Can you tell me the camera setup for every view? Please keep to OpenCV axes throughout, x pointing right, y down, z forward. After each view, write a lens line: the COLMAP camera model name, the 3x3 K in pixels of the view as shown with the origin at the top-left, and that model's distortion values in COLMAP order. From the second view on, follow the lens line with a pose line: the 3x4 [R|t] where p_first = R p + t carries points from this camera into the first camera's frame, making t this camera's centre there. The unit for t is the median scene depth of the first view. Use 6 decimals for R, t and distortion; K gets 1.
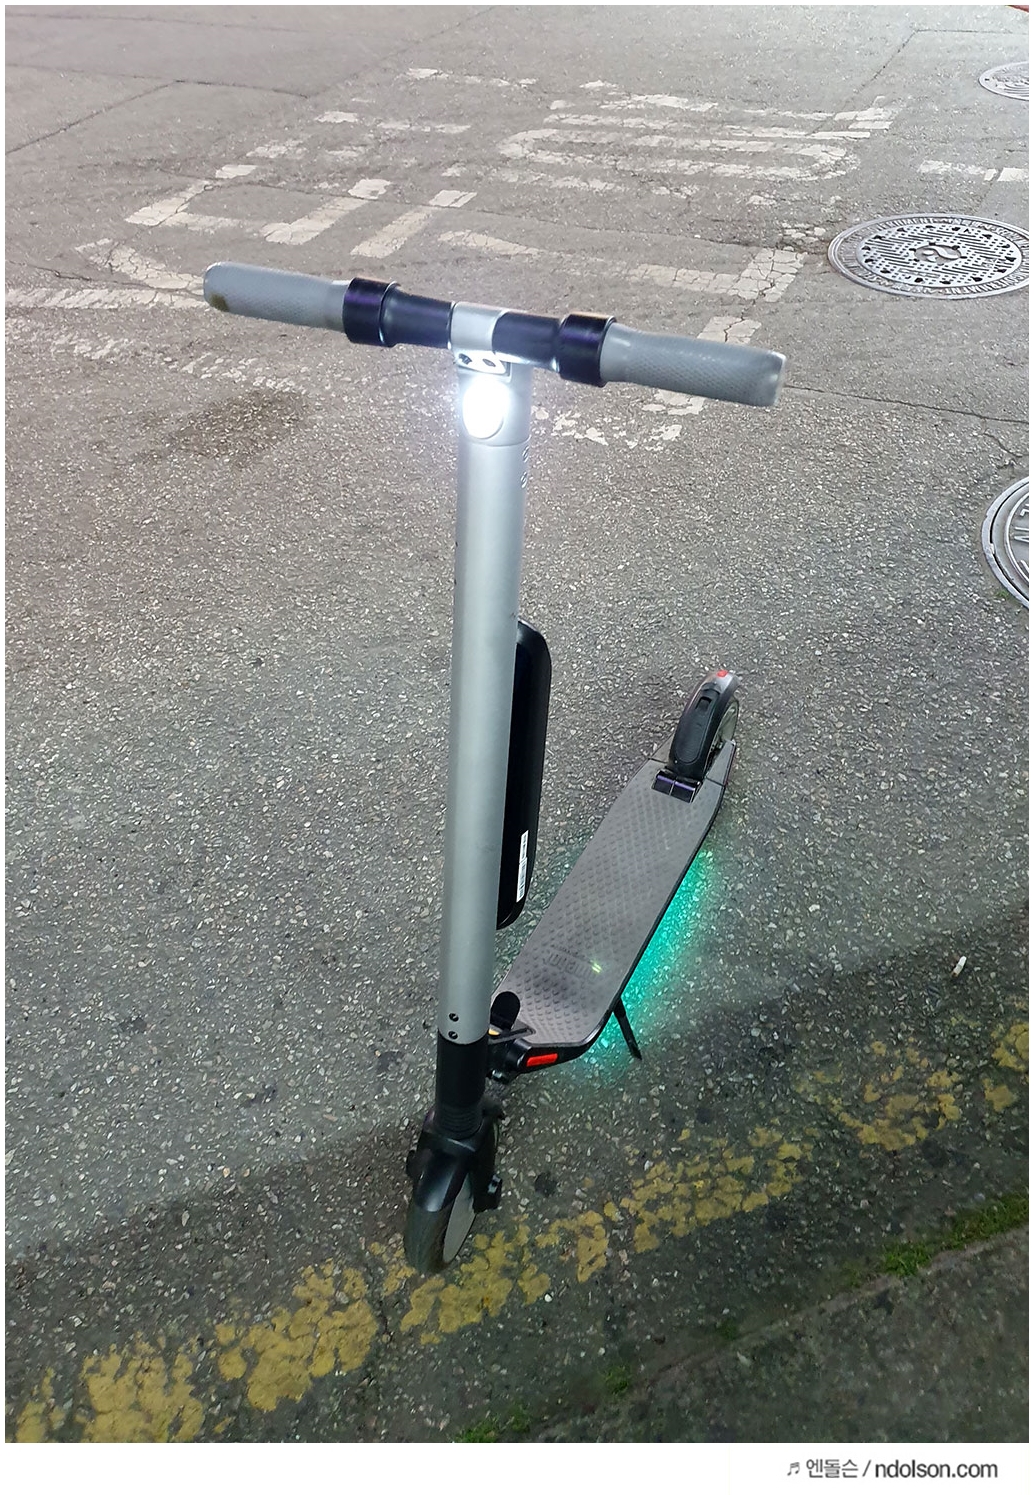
lens RADIAL K [[1092.5, 0, 542.6], [0, 1092.5, 701.6], [0, 0, 1]] dist [0.007964, -0.007285]
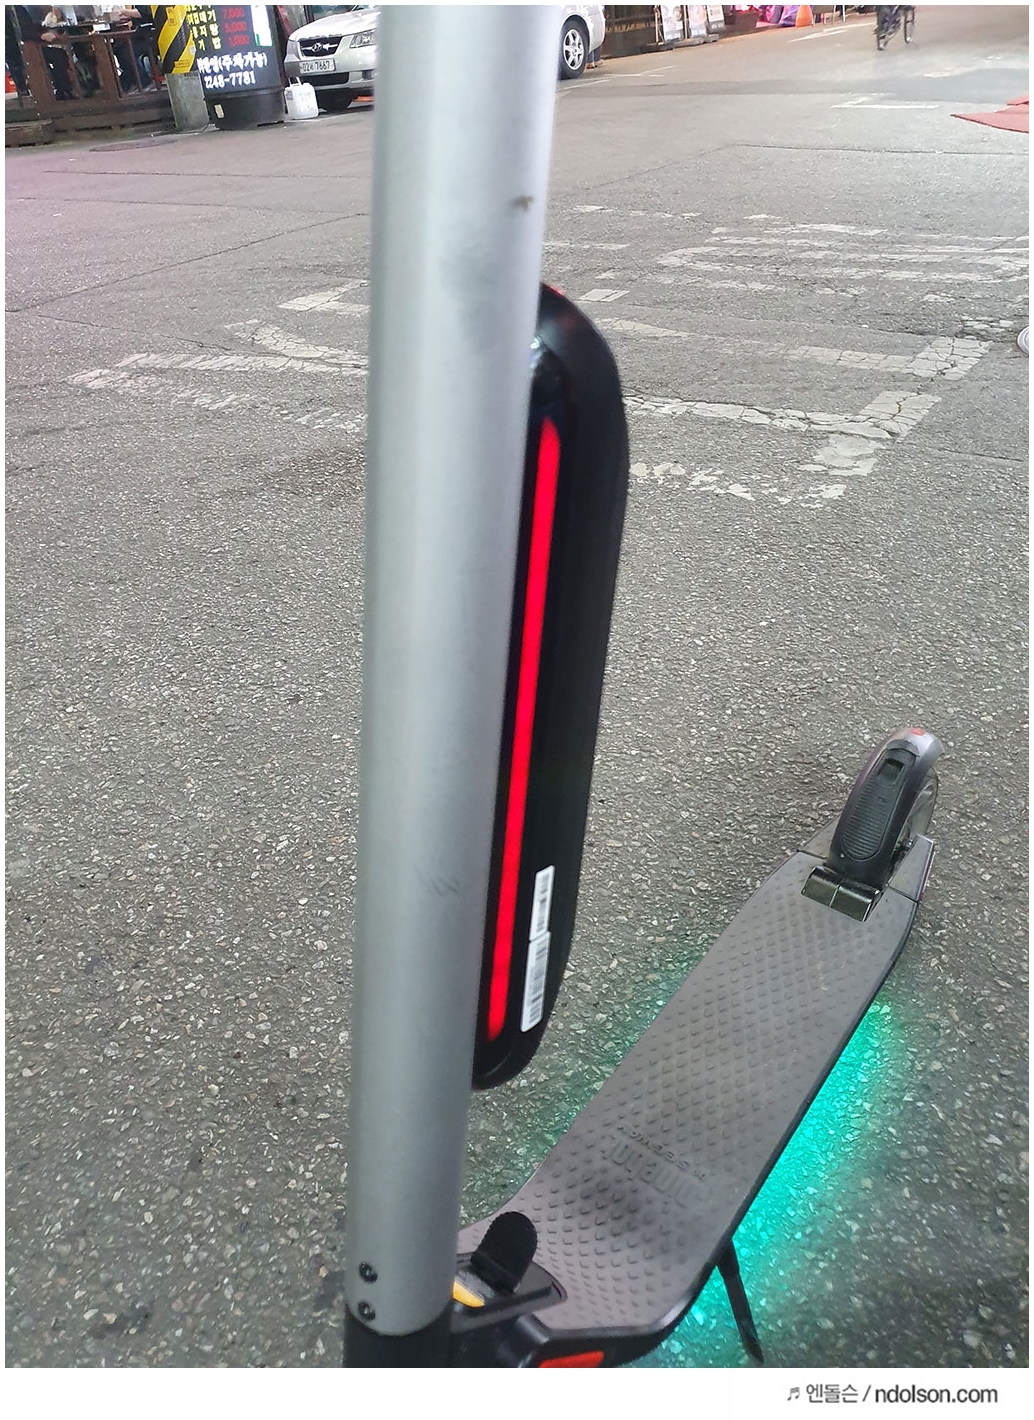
lens RADIAL K [[1034.6, 0, 521.8], [0, 1034.6, 684.6], [0, 0, 1]] dist [-0.010197, 0.021696]
pose [[0.986022, 0.072678, -0.149930, 0.018875], [-0.096187, 0.983056, -0.156040, 0.066095], [0.136049, 0.168281, 0.976305, 0.336205]]
